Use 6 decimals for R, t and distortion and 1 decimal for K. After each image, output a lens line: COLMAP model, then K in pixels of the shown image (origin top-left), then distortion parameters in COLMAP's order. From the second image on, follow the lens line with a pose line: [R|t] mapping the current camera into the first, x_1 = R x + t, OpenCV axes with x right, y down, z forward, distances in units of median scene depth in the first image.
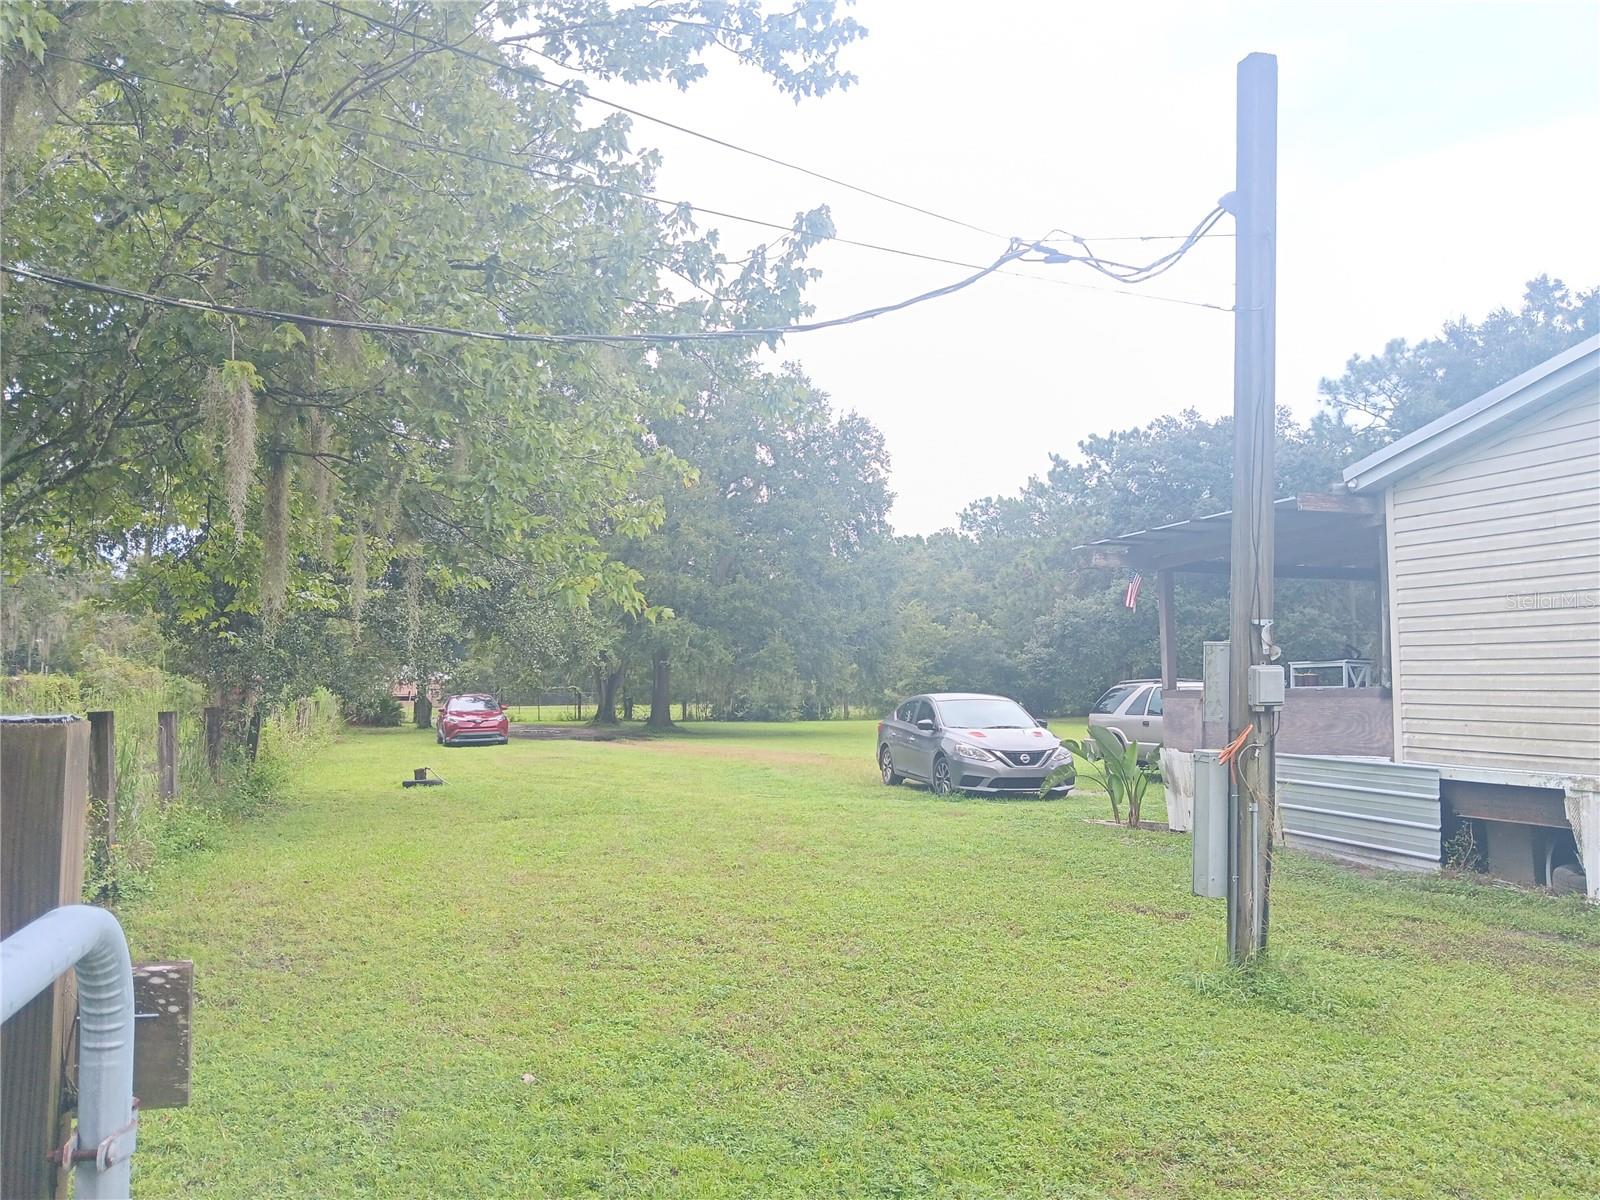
lens RADIAL K [[1222.9, 0, 800.0], [0, 1222.9, 600.0], [0, 0, 1]] dist [0.067432, -0.182464]
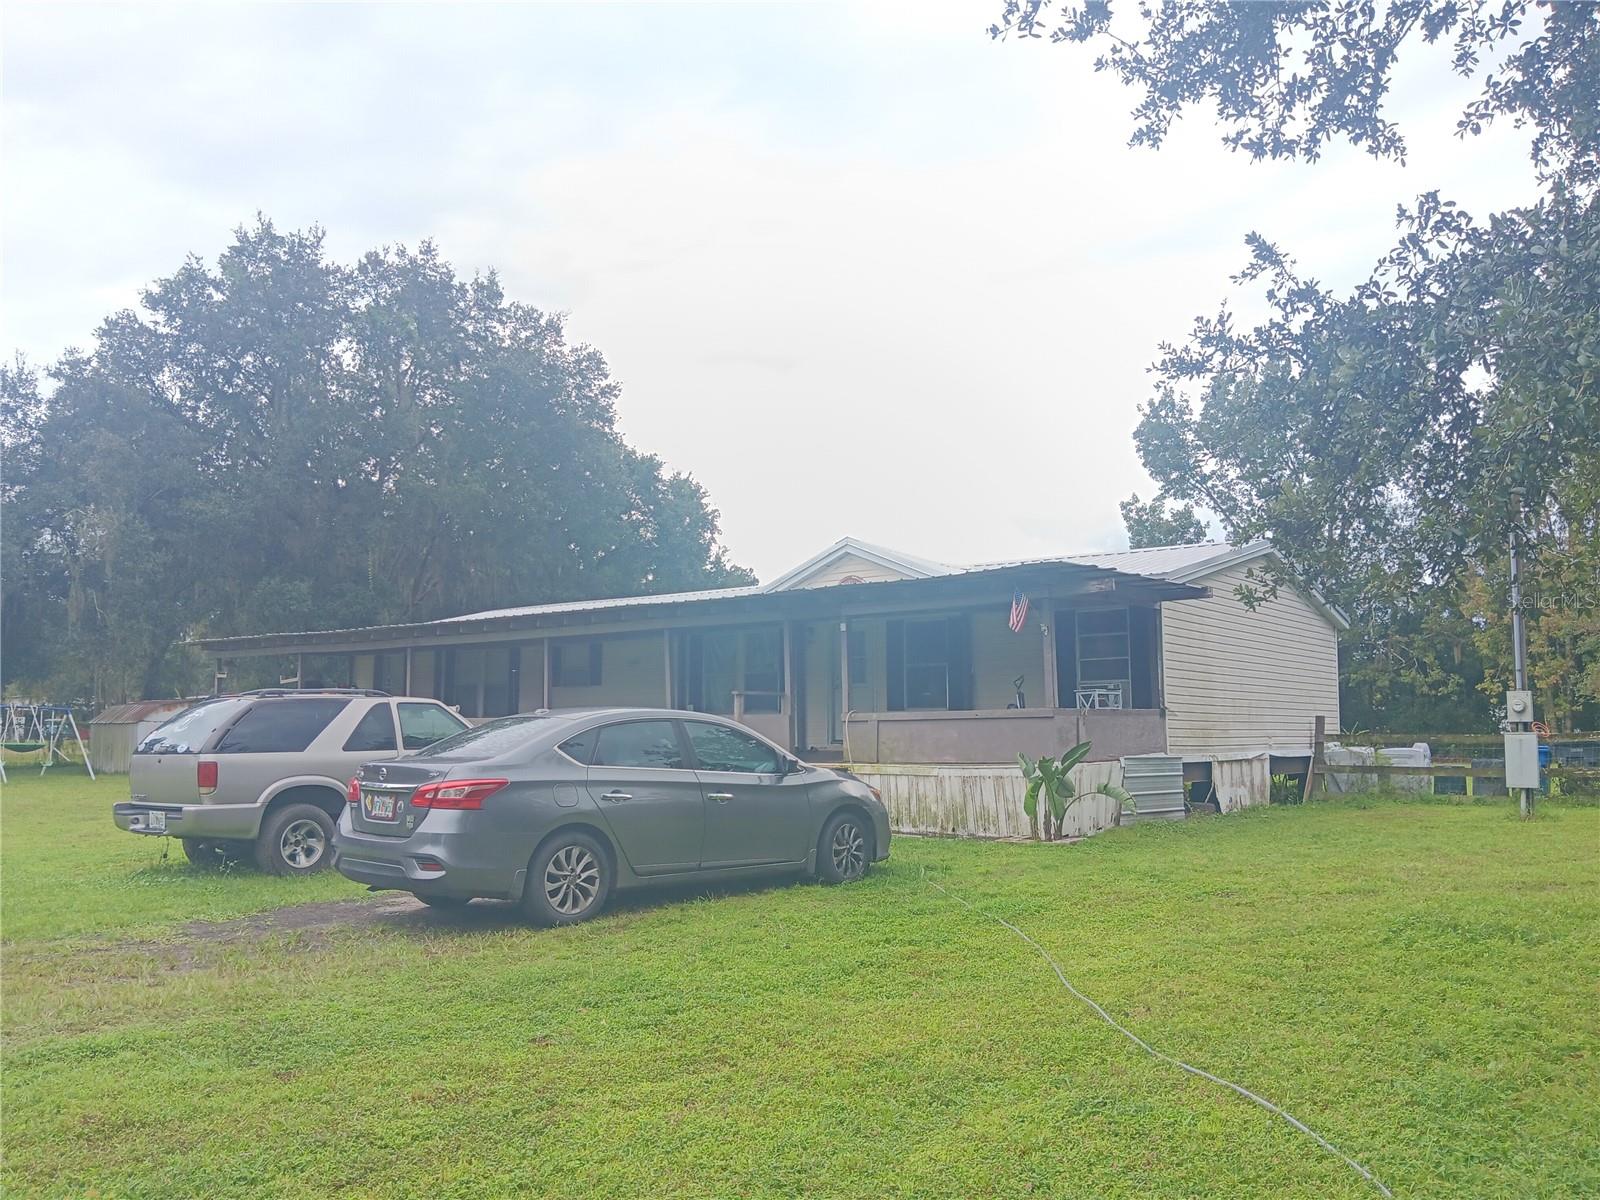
lens RADIAL K [[1278.0, 0, 798.2], [0, 1278.0, 545.3], [0, 0, 1]] dist [-0.008549, -0.005610]
pose [[-0.560834, 0.126189, 0.818255, -0.671522], [-0.053688, 0.980693, -0.188037, 0.204446], [-0.826186, -0.149388, -0.543231, 2.377538]]
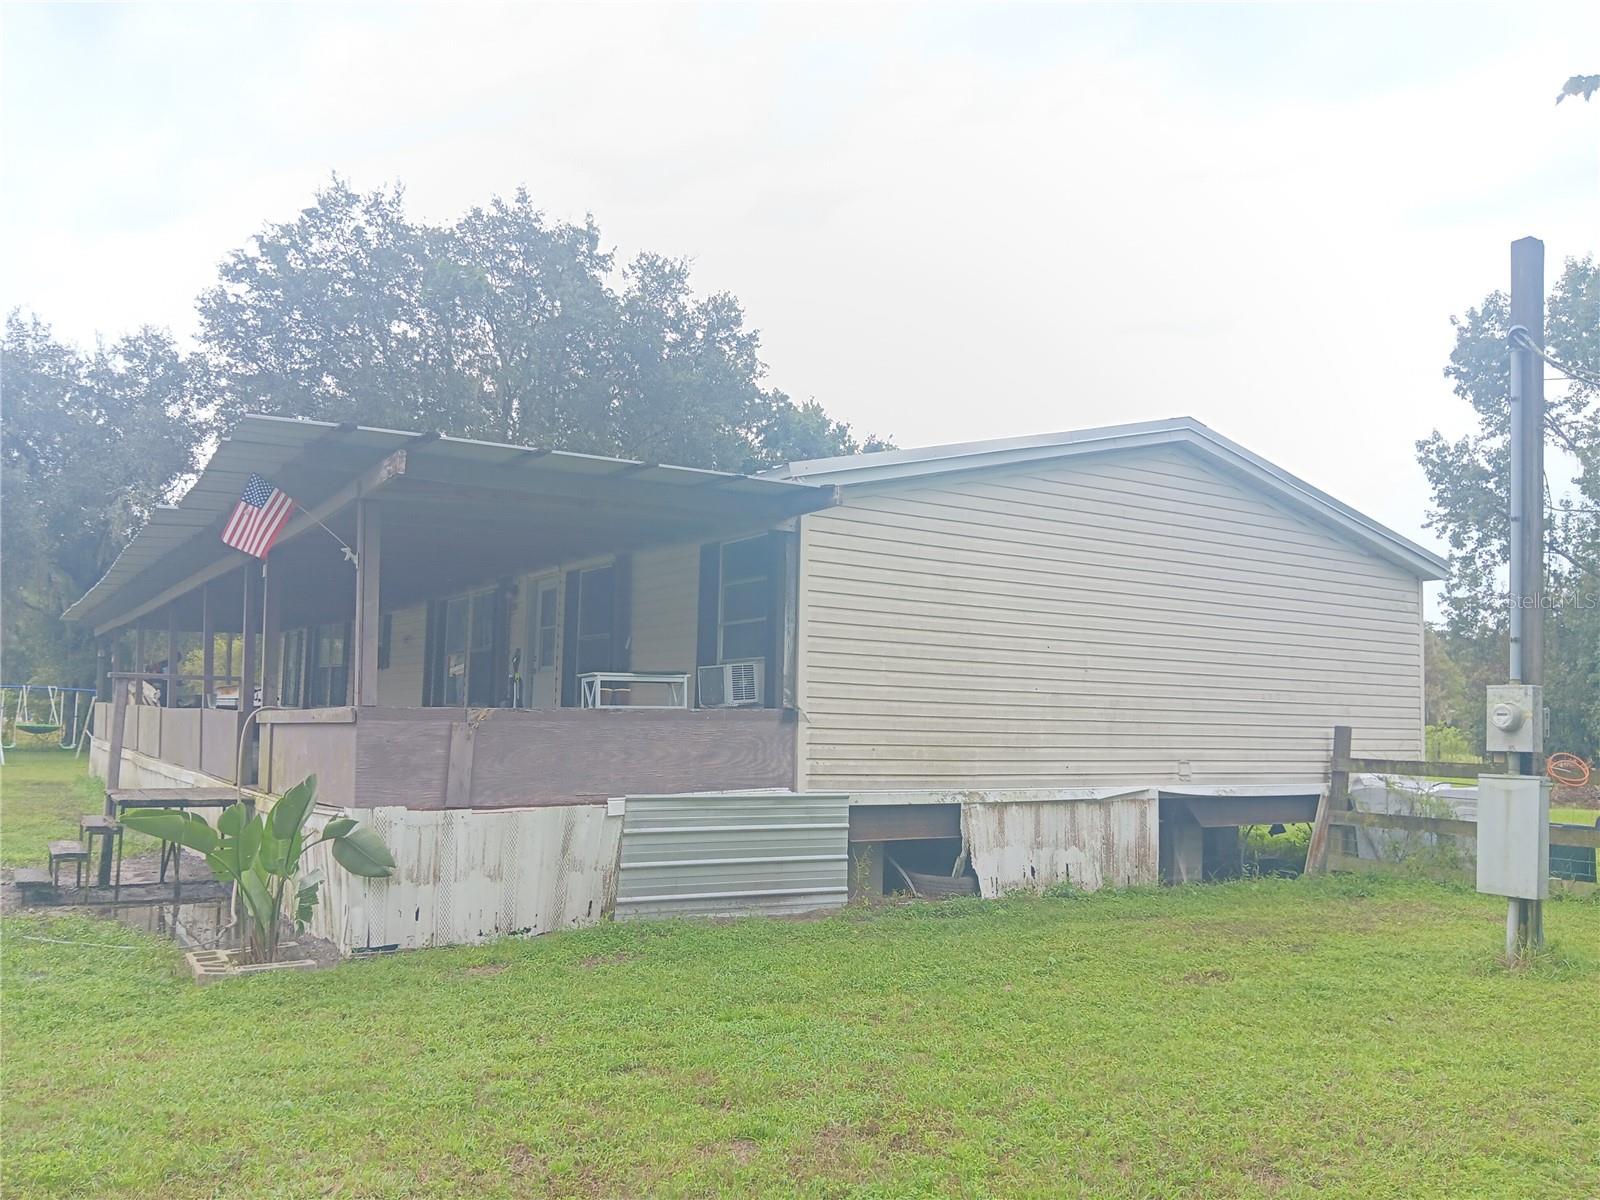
lens RADIAL K [[1246.1, 0, 800.0], [0, 1246.1, 600.0], [0, 0, 1]] dist [0.137805, -0.362568]
pose [[-0.259495, 0.091735, 0.961378, -0.423102], [-0.083981, 0.989564, -0.117093, 0.098964], [-0.962086, -0.111122, -0.249083, 1.245708]]
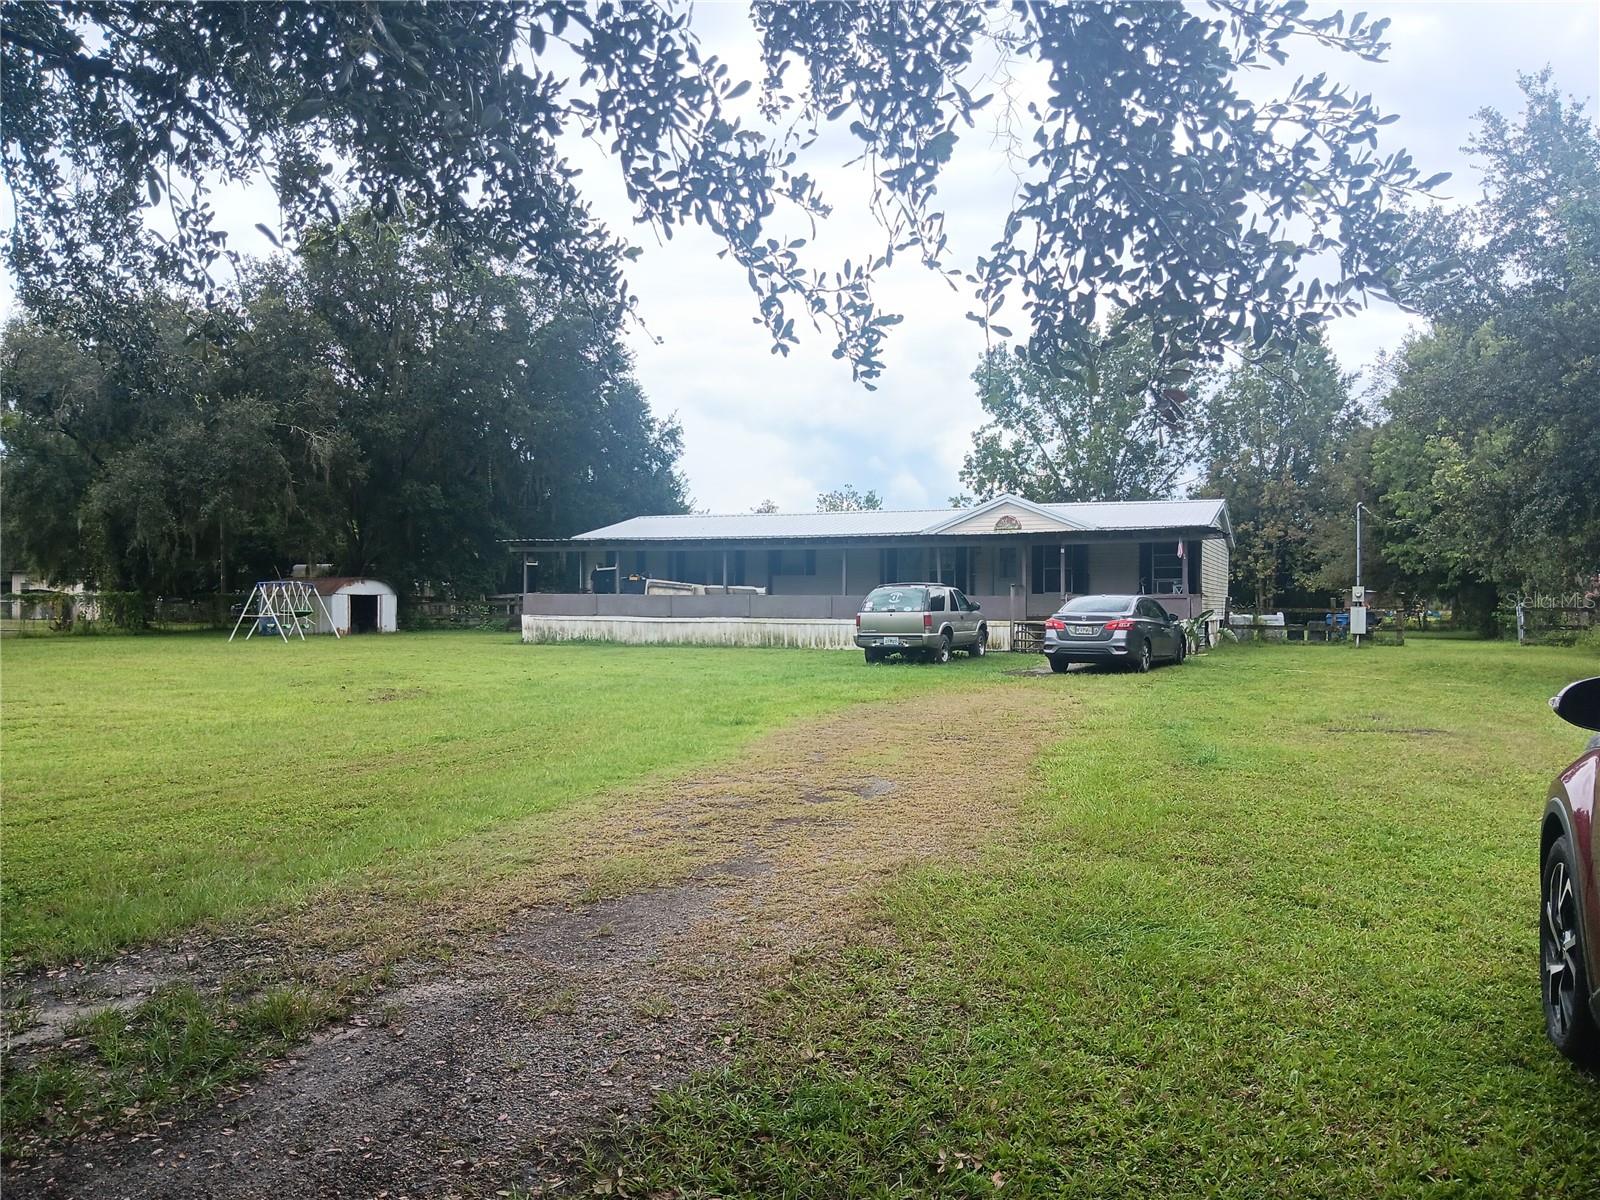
lens RADIAL K [[1246.1, 0, 800.0], [0, 1246.1, 600.0], [0, 0, 1]] dist [0.137805, -0.362568]
pose [[-0.747597, 0.005993, 0.664125, -0.928459], [-0.046541, 0.997028, -0.061387, 0.338719], [-0.662519, -0.076802, -0.745097, 4.158082]]
